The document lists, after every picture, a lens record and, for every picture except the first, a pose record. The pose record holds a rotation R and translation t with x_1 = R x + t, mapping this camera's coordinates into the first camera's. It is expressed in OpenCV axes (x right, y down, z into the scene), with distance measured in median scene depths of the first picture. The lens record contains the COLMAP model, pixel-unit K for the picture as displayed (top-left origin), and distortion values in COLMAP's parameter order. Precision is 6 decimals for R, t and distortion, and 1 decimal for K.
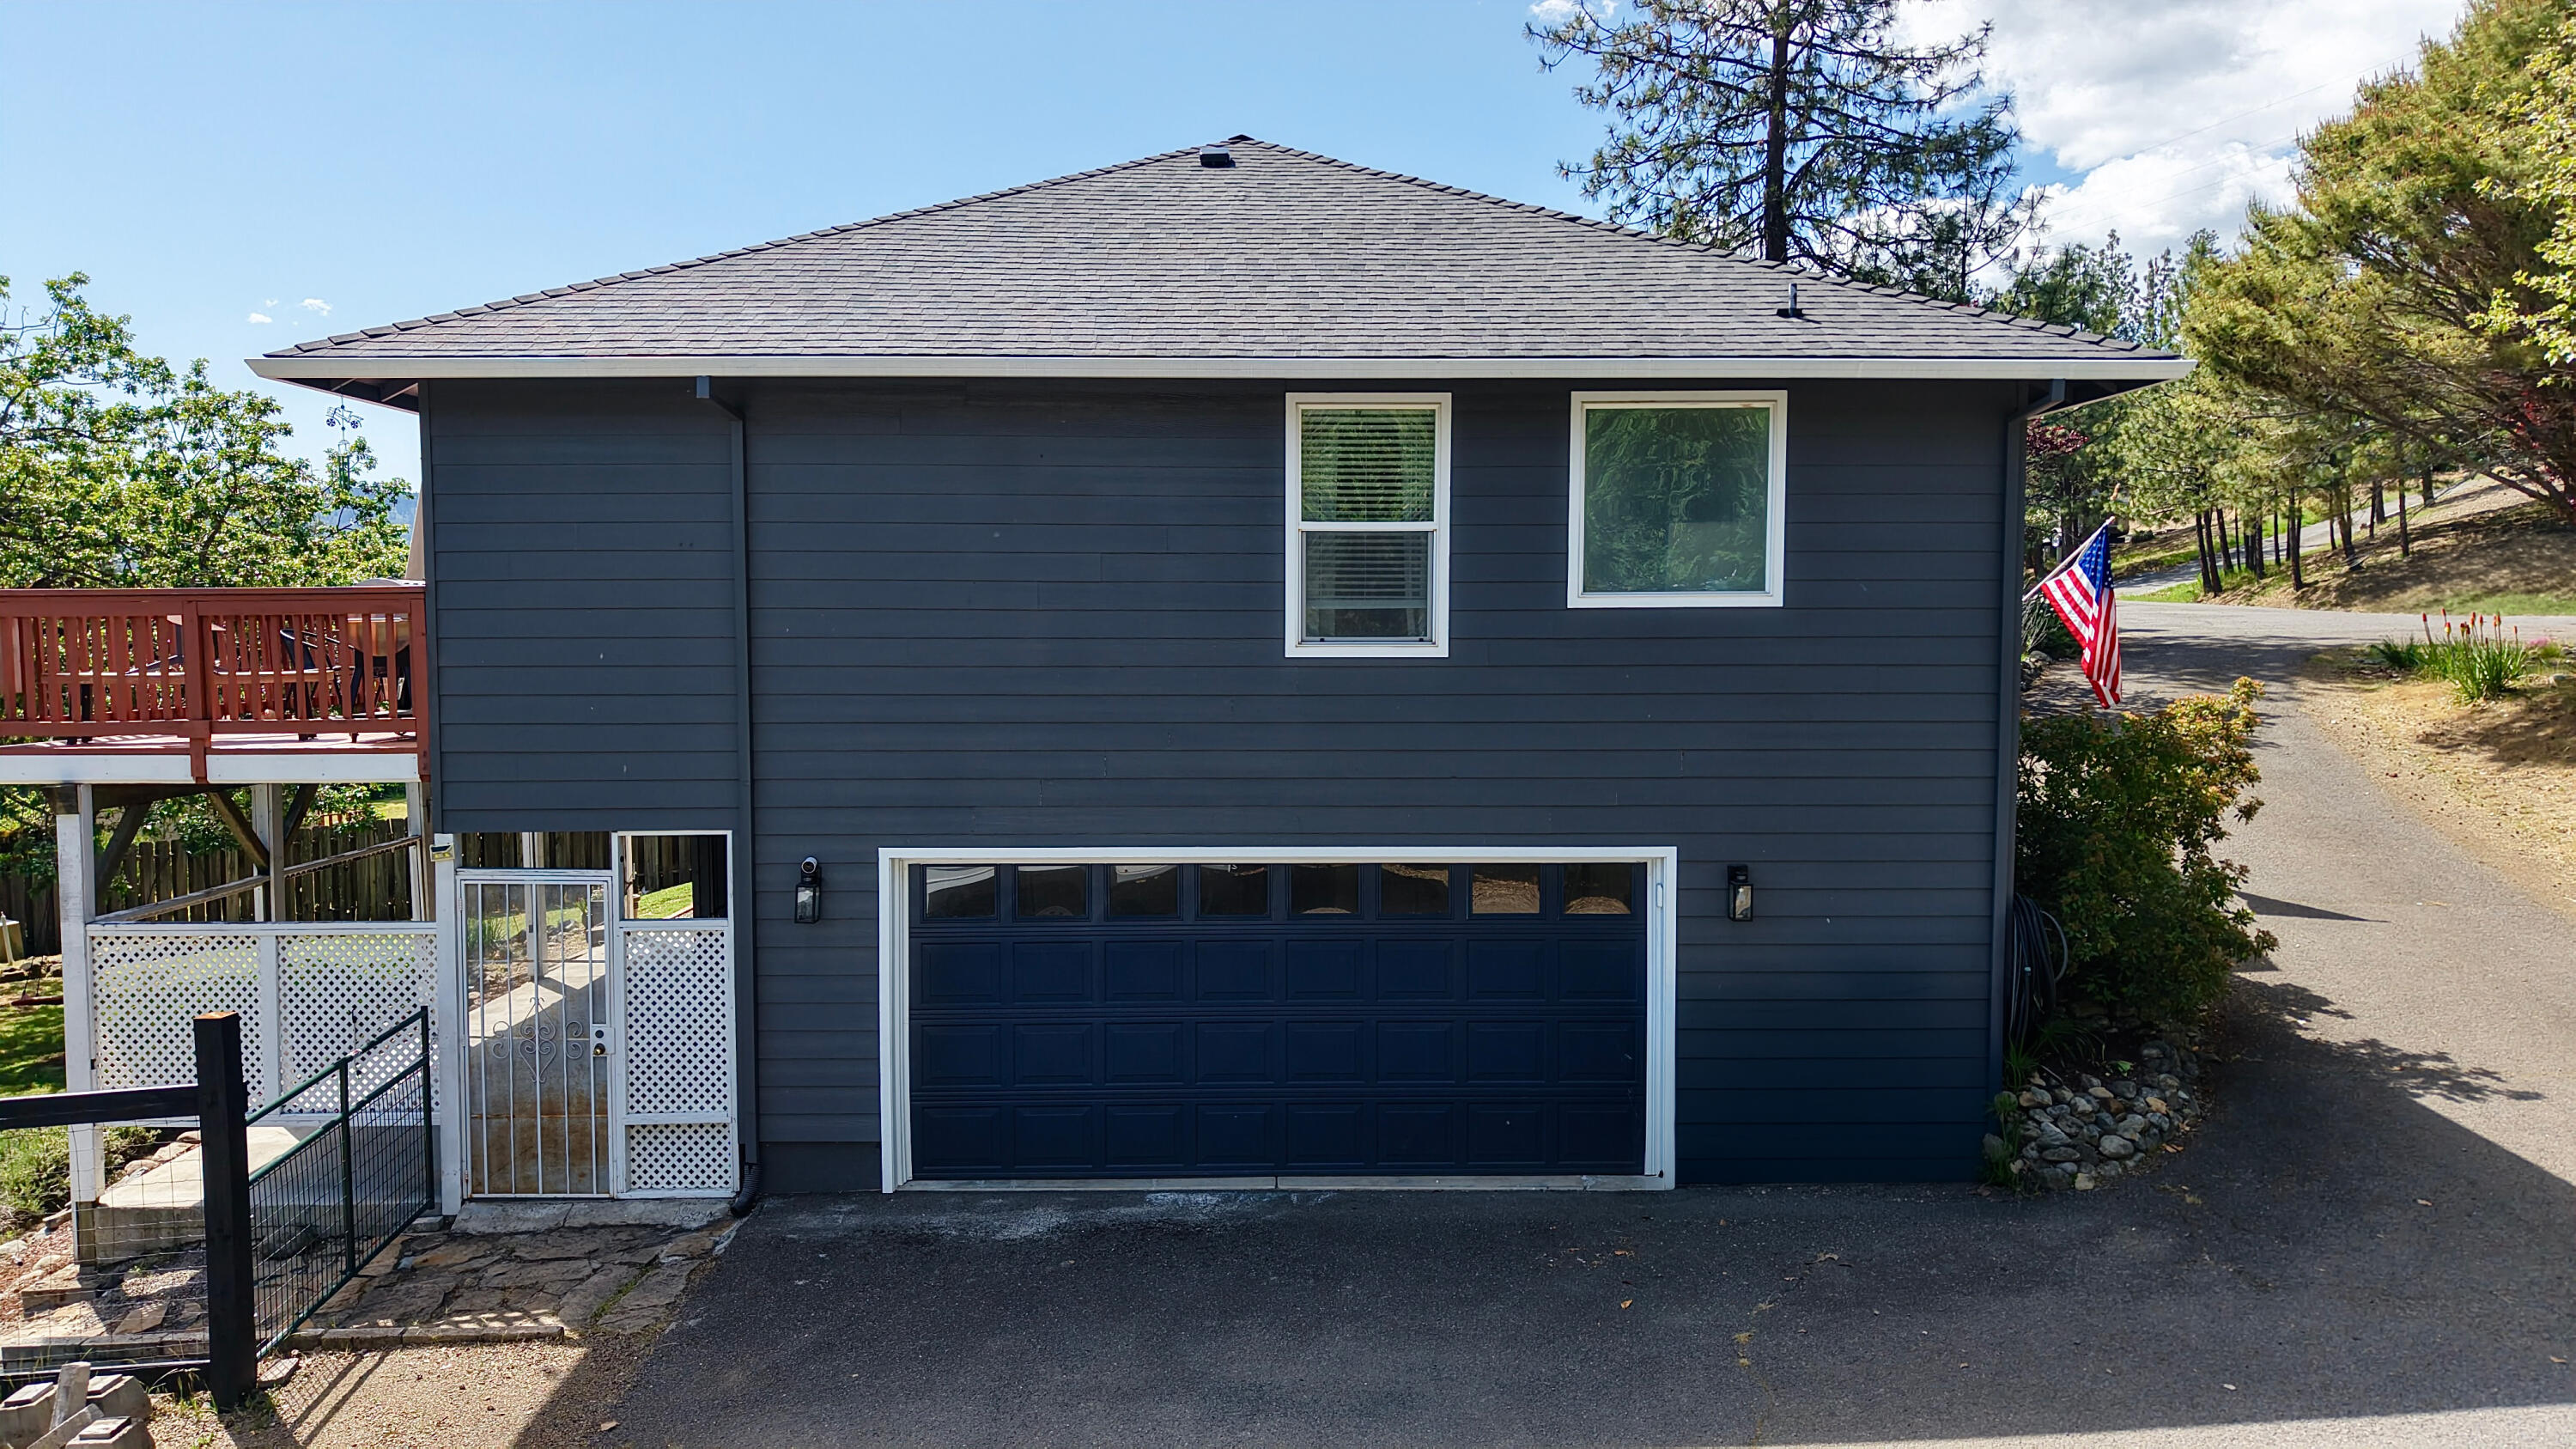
lens RADIAL K [[1738.2, 0, 1288.0], [0, 1738.2, 724.5], [0, 0, 1]] dist [0.038098, -0.025250]
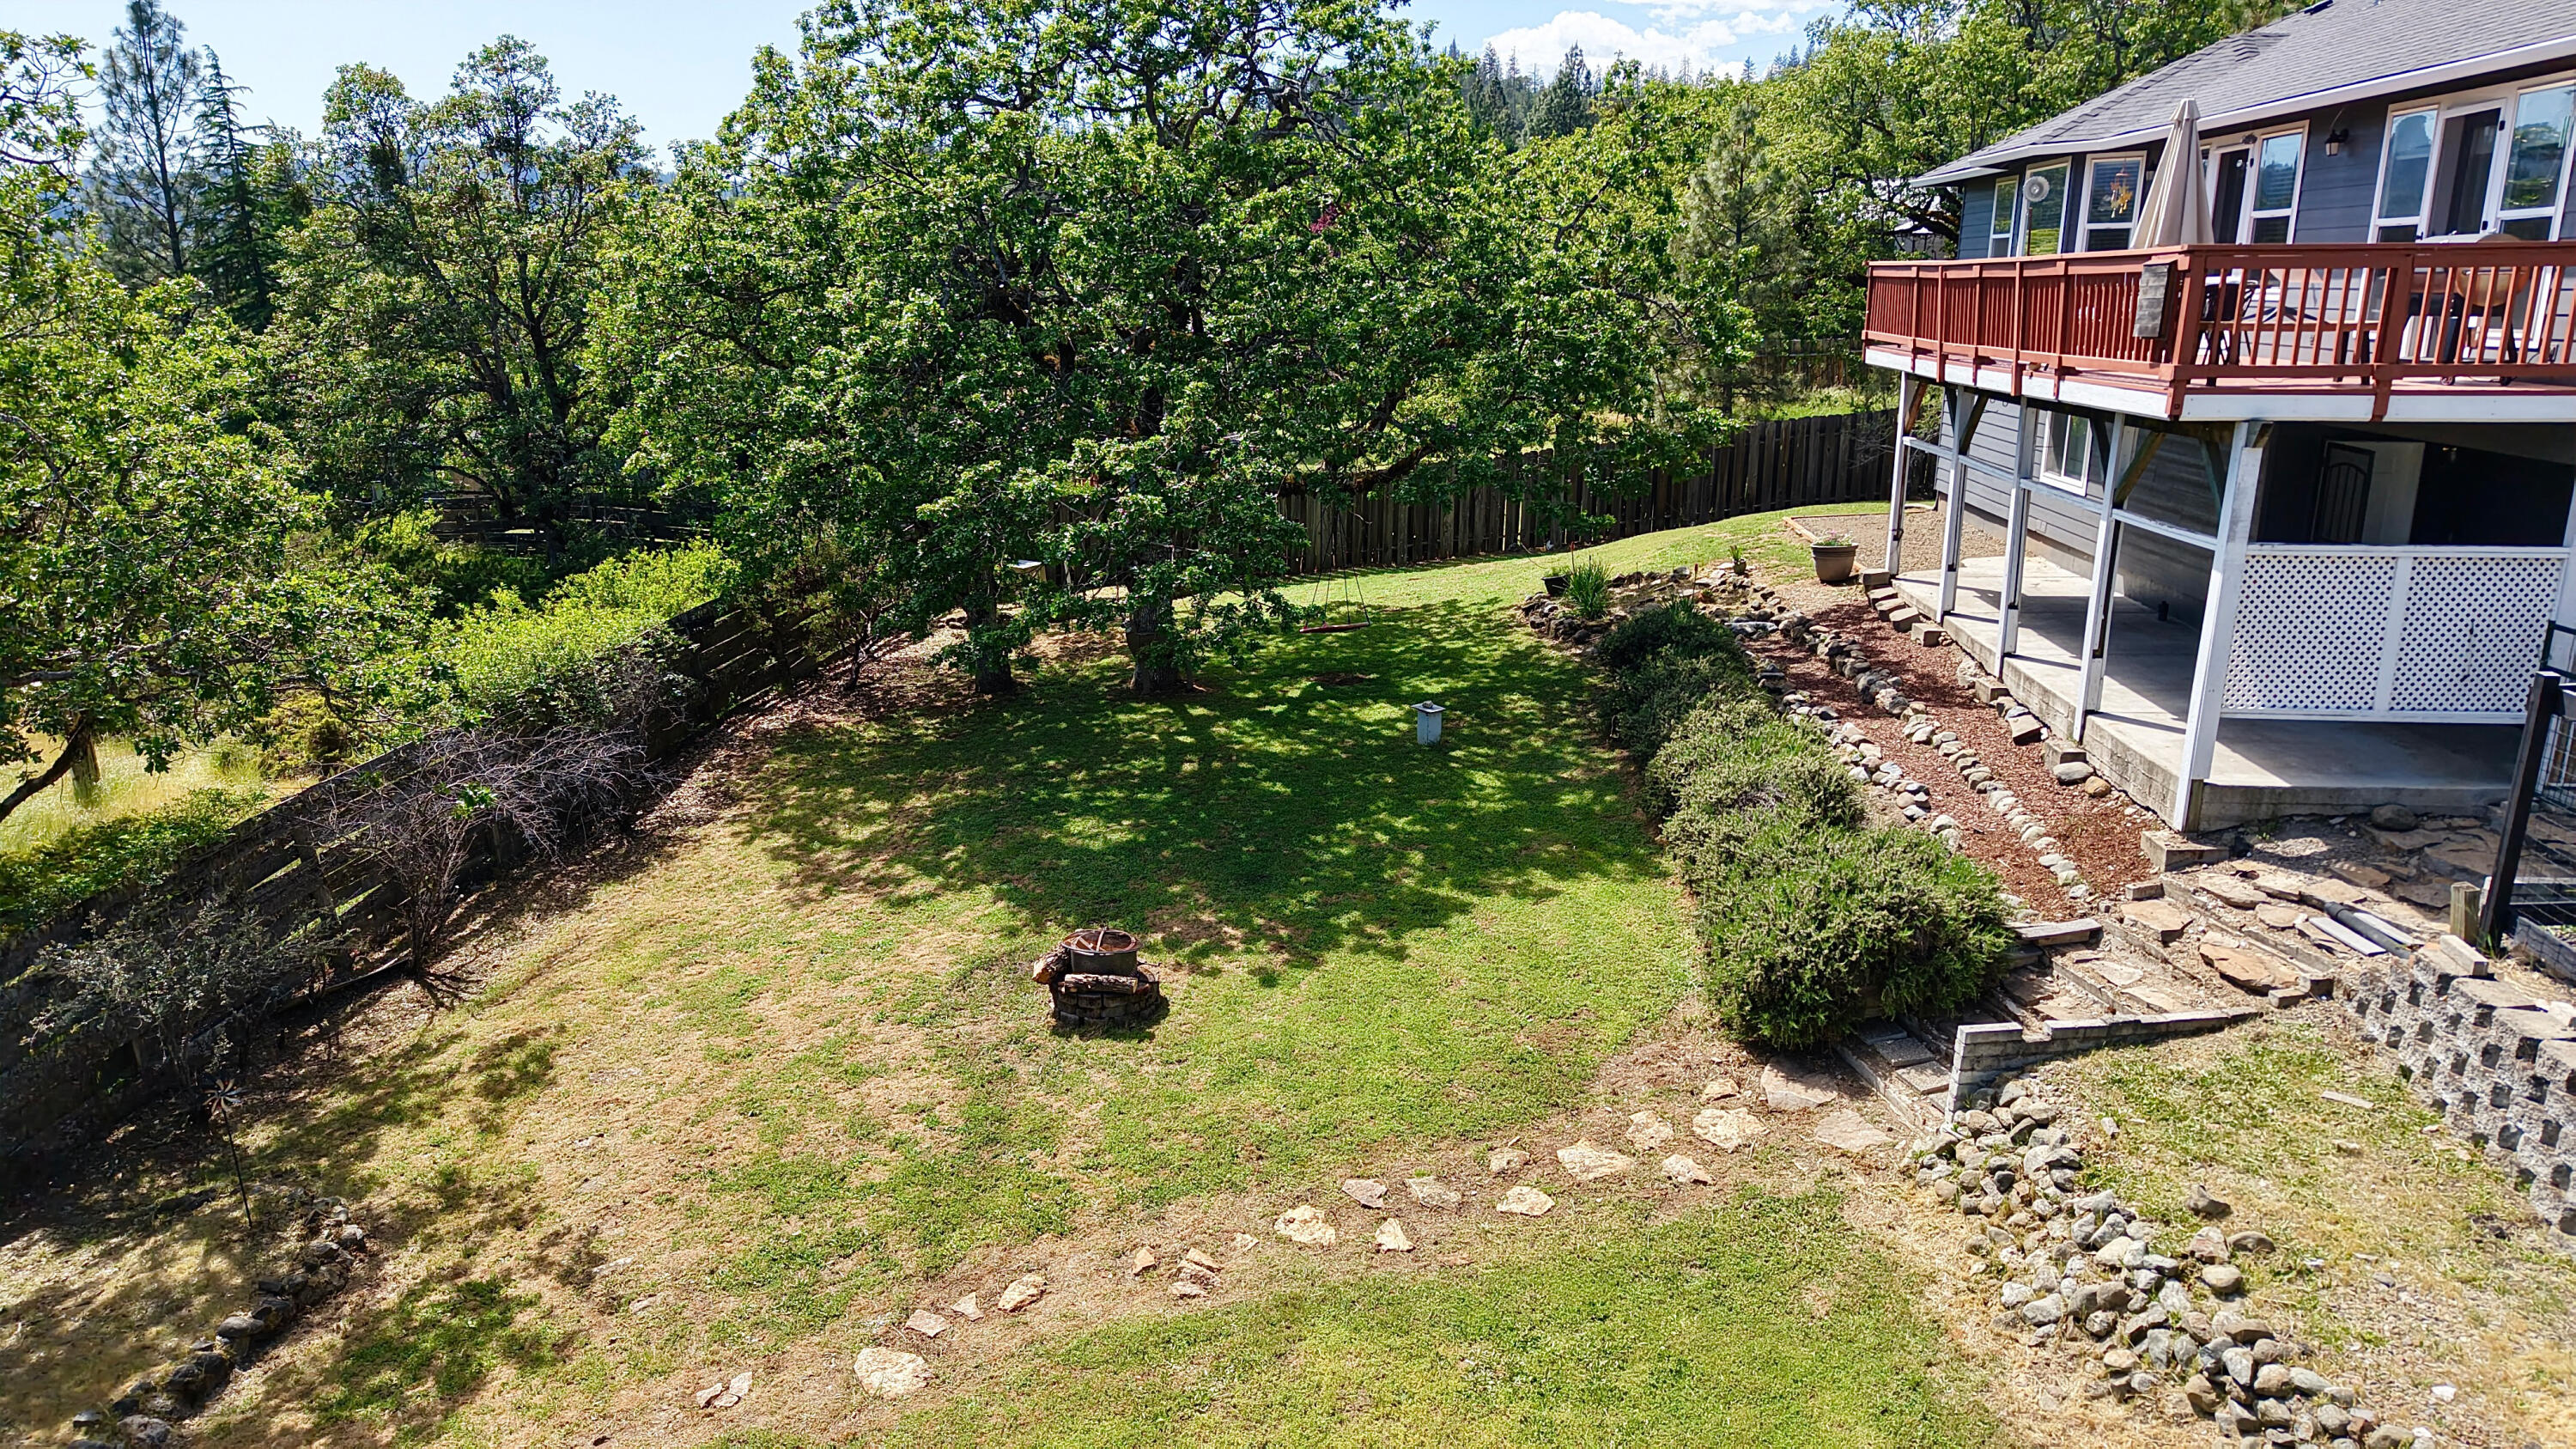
lens RADIAL K [[1697.3, 0, 1281.5], [0, 1697.3, 731.9], [0, 0, 1]] dist [0.030076, -0.035128]
pose [[0.994785, 0.024378, -0.099038, -1.196729], [-0.004059, 0.979709, 0.200384, 0.012207], [0.101914, -0.198937, 0.974699, -0.182926]]
